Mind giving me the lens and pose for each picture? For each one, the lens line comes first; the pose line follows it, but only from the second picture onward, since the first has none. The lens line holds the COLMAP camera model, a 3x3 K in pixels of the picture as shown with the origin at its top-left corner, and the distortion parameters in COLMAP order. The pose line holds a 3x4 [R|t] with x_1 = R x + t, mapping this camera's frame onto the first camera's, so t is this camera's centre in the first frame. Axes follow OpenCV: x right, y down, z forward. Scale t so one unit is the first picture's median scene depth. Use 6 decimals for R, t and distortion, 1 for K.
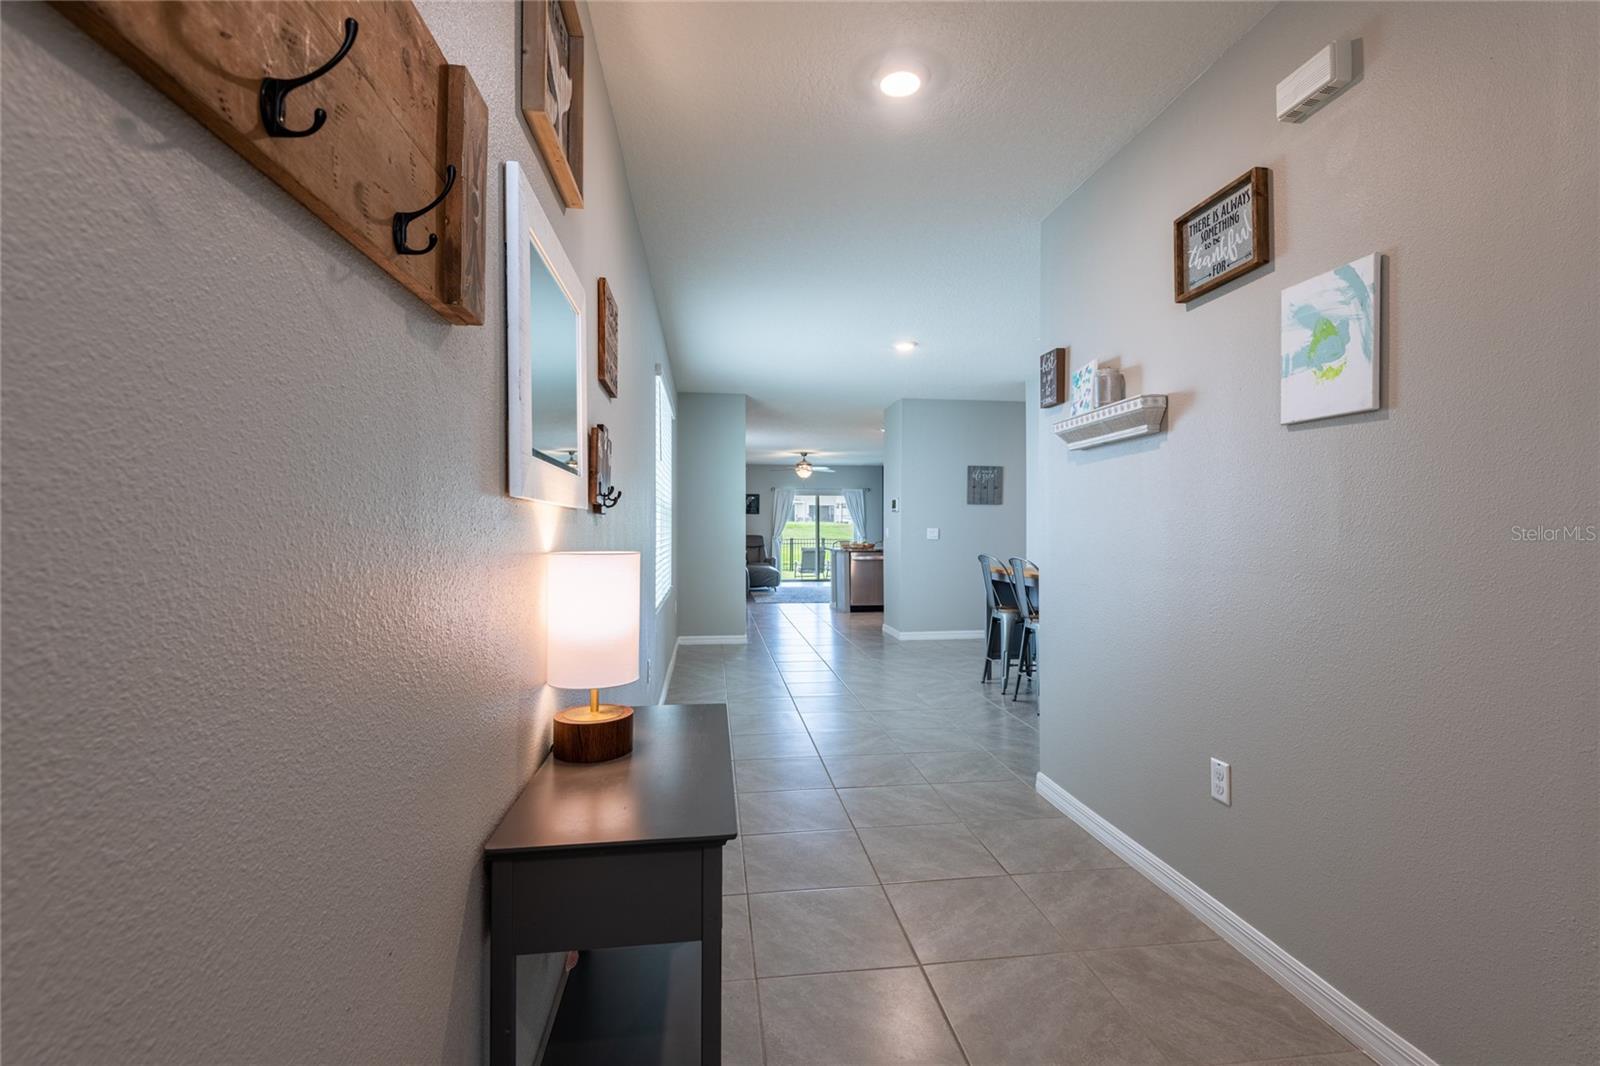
lens RADIAL K [[723.8, 0, 816.4], [0, 723.8, 537.2], [0, 0, 1]] dist [0.019741, -0.011926]
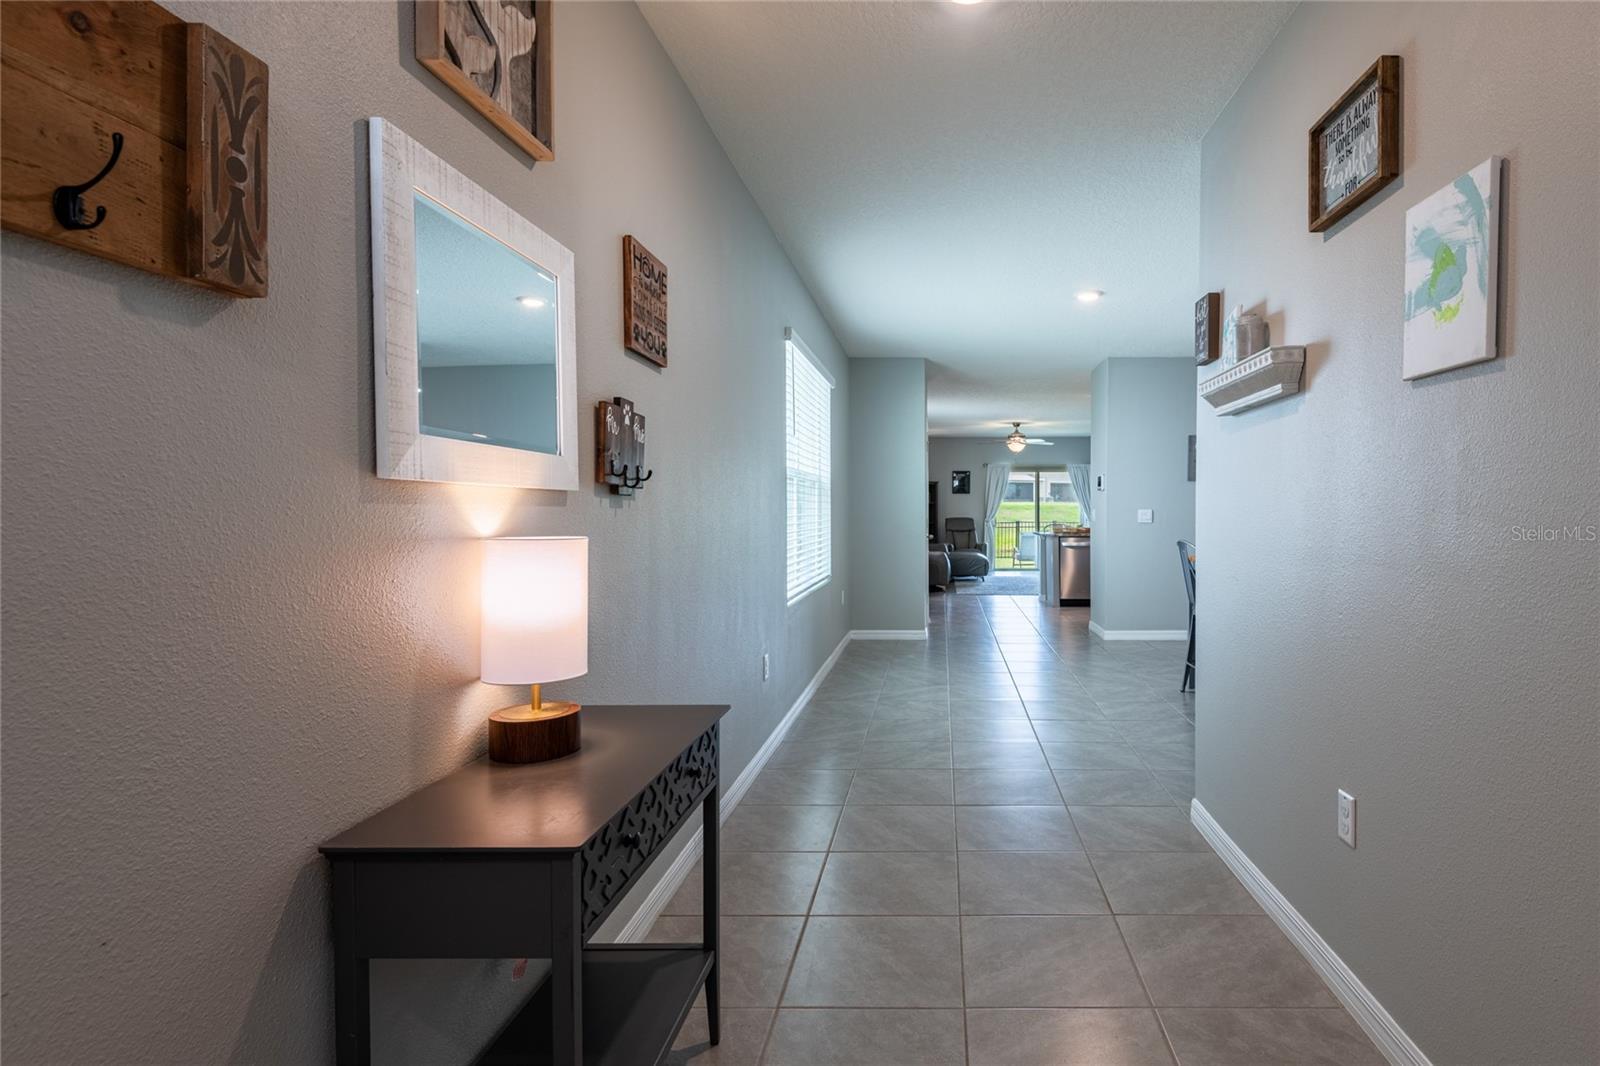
lens RADIAL K [[823.7, 0, 944.2], [0, 823.7, 540.9], [0, 0, 1]] dist [0.005214, -0.000788]
pose [[0.989626, 0.003668, -0.143621, 0.224481], [-0.000001, 0.999674, 0.025529, -0.000941], [0.143668, -0.025264, 0.989303, 0.021773]]
